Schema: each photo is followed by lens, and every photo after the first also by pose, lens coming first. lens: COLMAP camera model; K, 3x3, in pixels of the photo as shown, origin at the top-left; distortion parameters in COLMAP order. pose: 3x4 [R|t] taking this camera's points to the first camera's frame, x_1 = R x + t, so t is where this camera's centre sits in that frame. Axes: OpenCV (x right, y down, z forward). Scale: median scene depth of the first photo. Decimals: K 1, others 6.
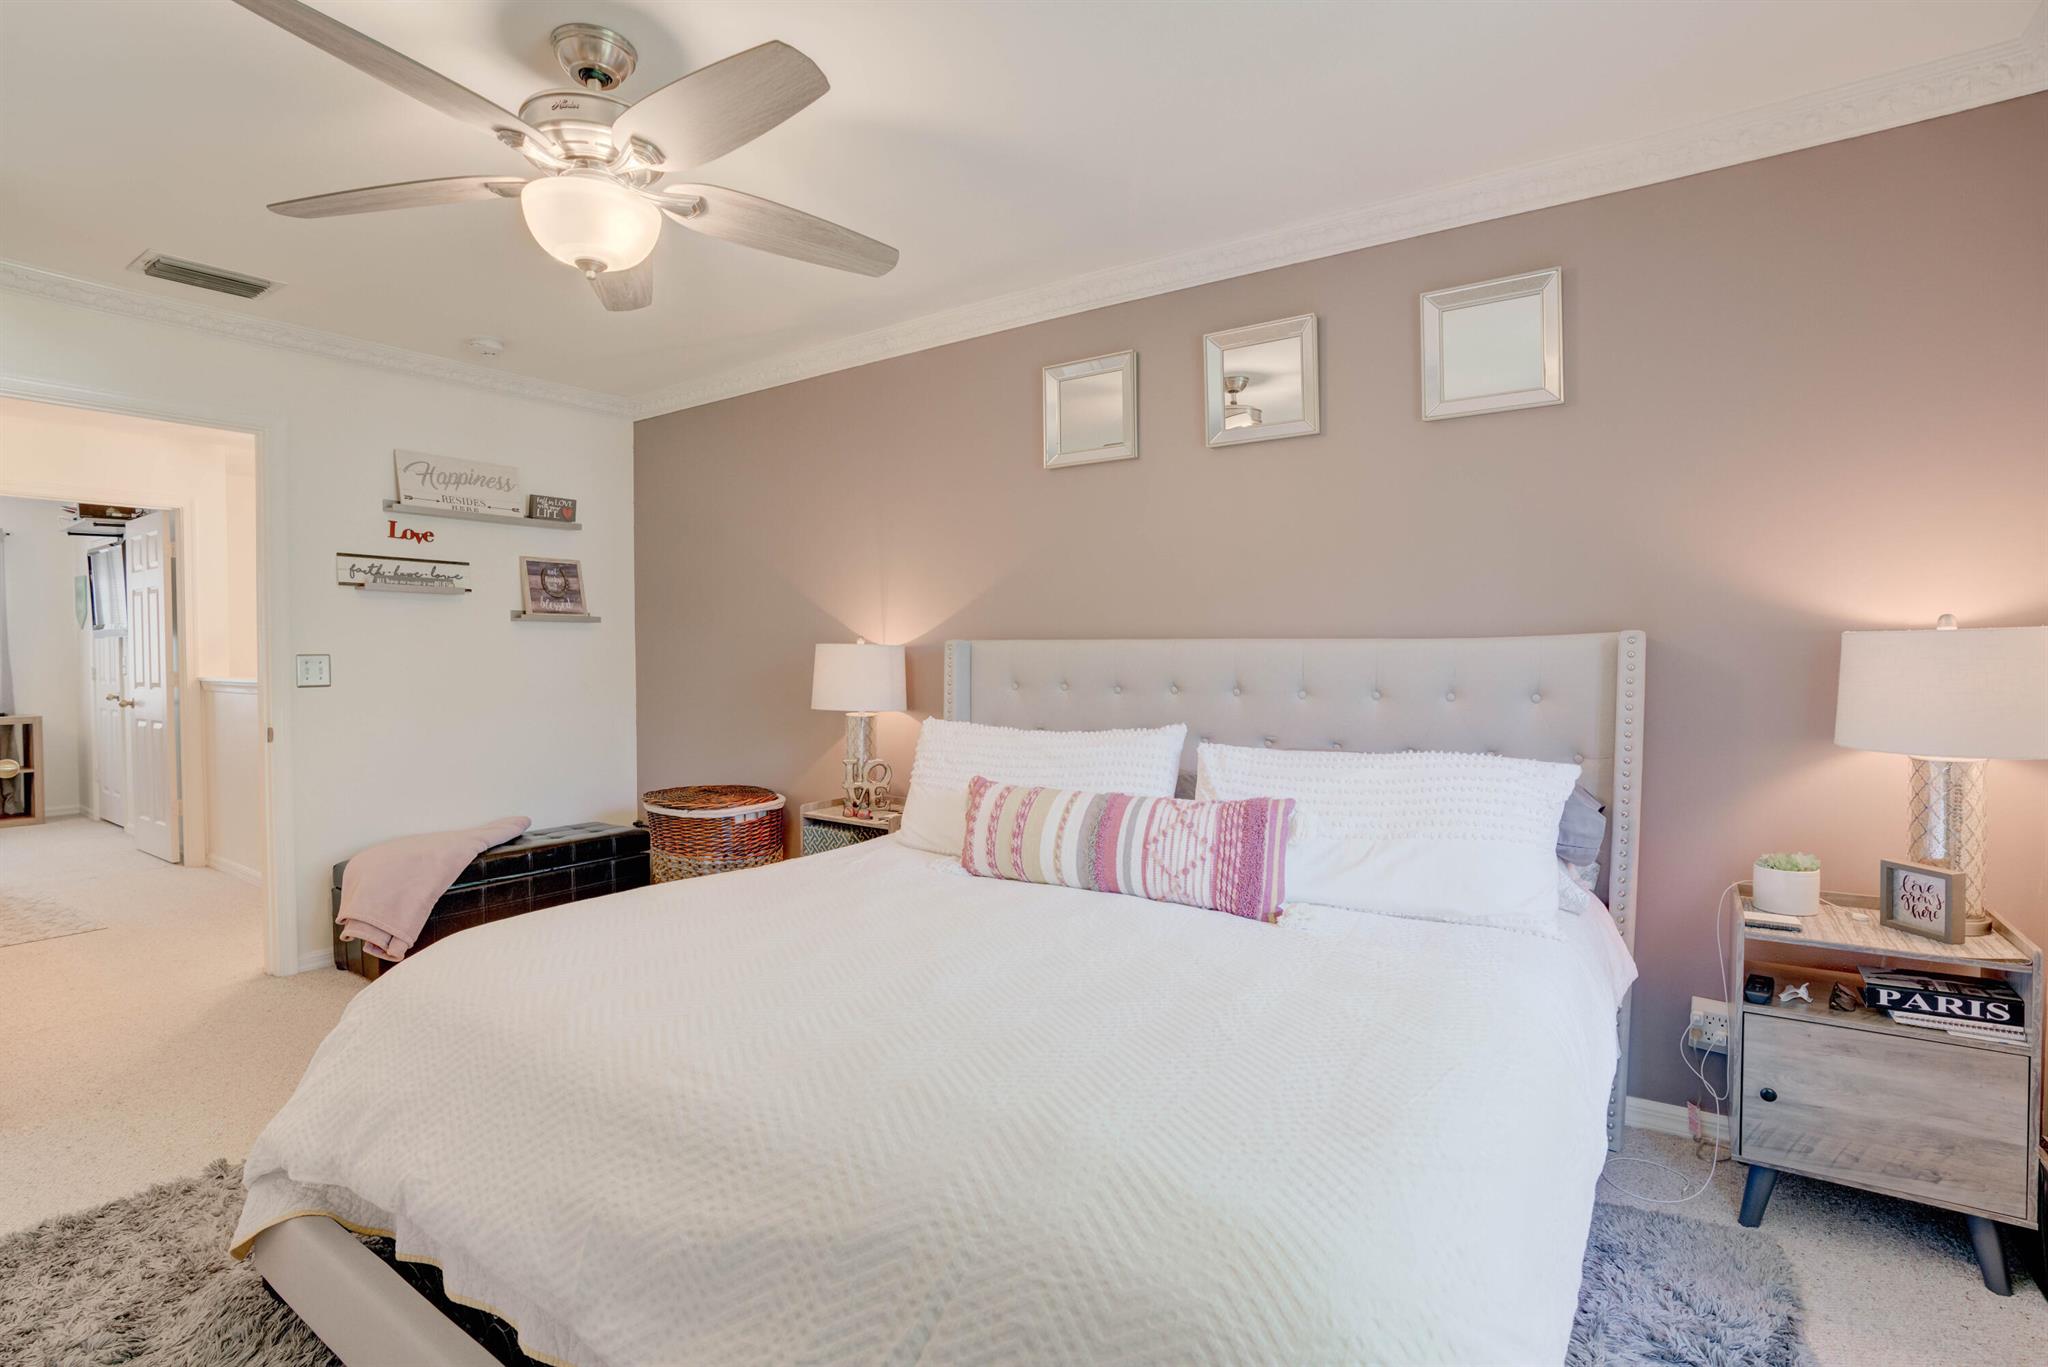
lens RADIAL K [[937.8, 0, 1018.3], [0, 937.8, 685.5], [0, 0, 1]] dist [-0.067988, 0.027340]
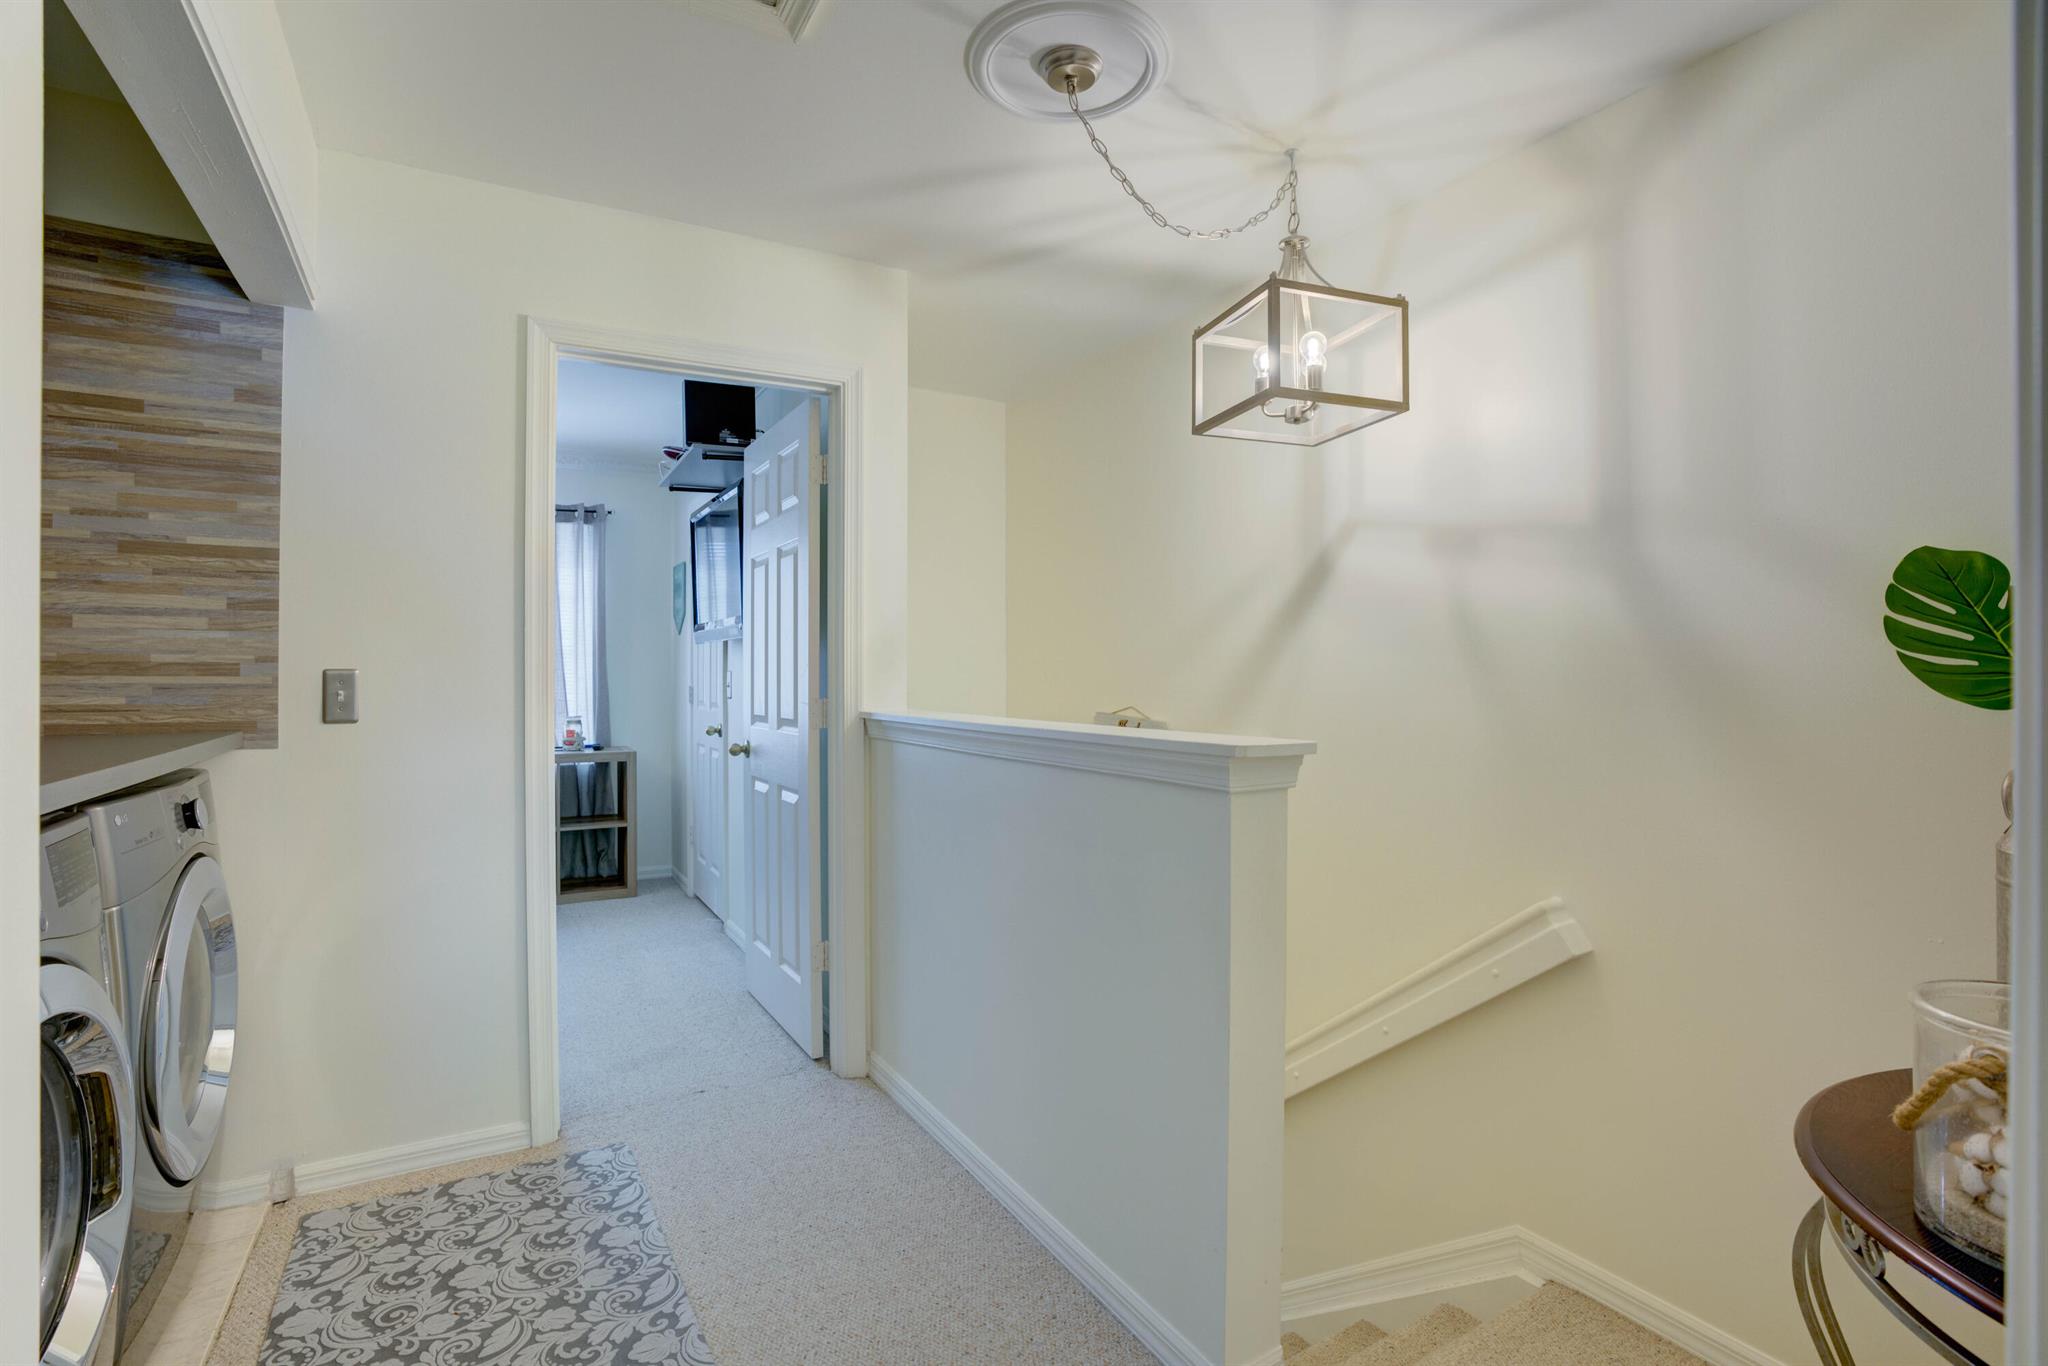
lens RADIAL K [[937.8, 0, 1018.3], [0, 937.8, 685.0], [0, 0, 1]] dist [-0.067988, 0.027340]
pose [[0.904439, 0.008856, -0.426511, -0.565670], [-0.018150, 0.999678, -0.017731, -0.015028], [0.426217, 0.023778, 0.904308, 0.523924]]
